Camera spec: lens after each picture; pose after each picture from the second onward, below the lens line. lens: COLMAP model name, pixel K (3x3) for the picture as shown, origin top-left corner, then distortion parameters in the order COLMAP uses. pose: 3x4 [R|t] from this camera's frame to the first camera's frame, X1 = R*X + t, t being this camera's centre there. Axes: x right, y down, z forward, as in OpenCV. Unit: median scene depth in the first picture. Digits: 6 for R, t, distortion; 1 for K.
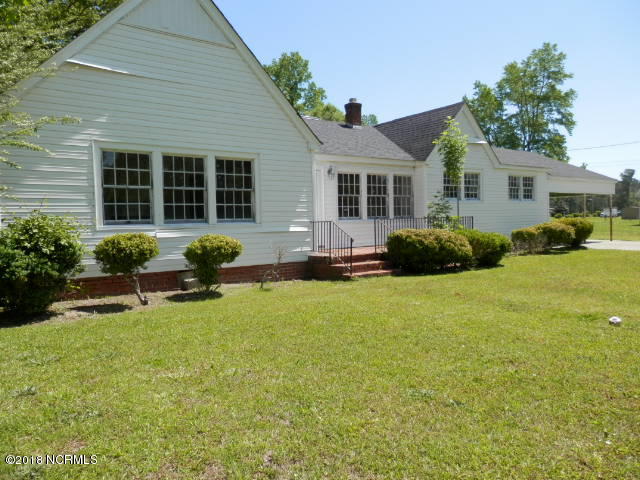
lens RADIAL K [[472.2, 0, 318.3], [0, 472.2, 240.4], [0, 0, 1]] dist [0.007054, -0.005097]
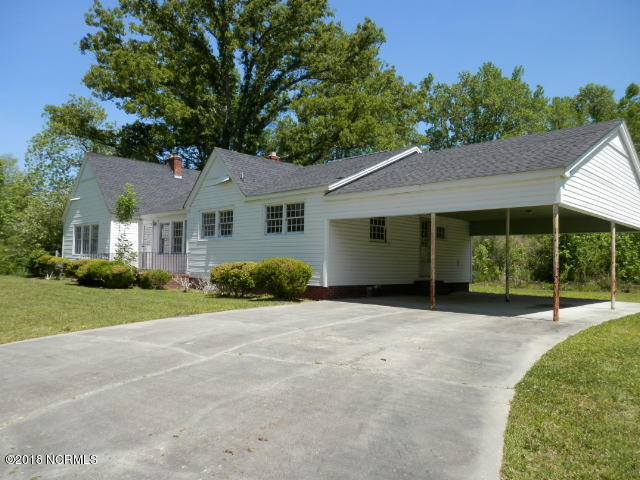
lens RADIAL K [[472.2, 0, 321.7], [0, 472.2, 234.6], [0, 0, 1]] dist [0.007054, -0.005097]
pose [[0.167031, -0.028060, -0.985552, 1.677298], [-0.062994, 0.997249, -0.039069, -0.078769], [0.983937, 0.068610, 0.164804, 1.278505]]
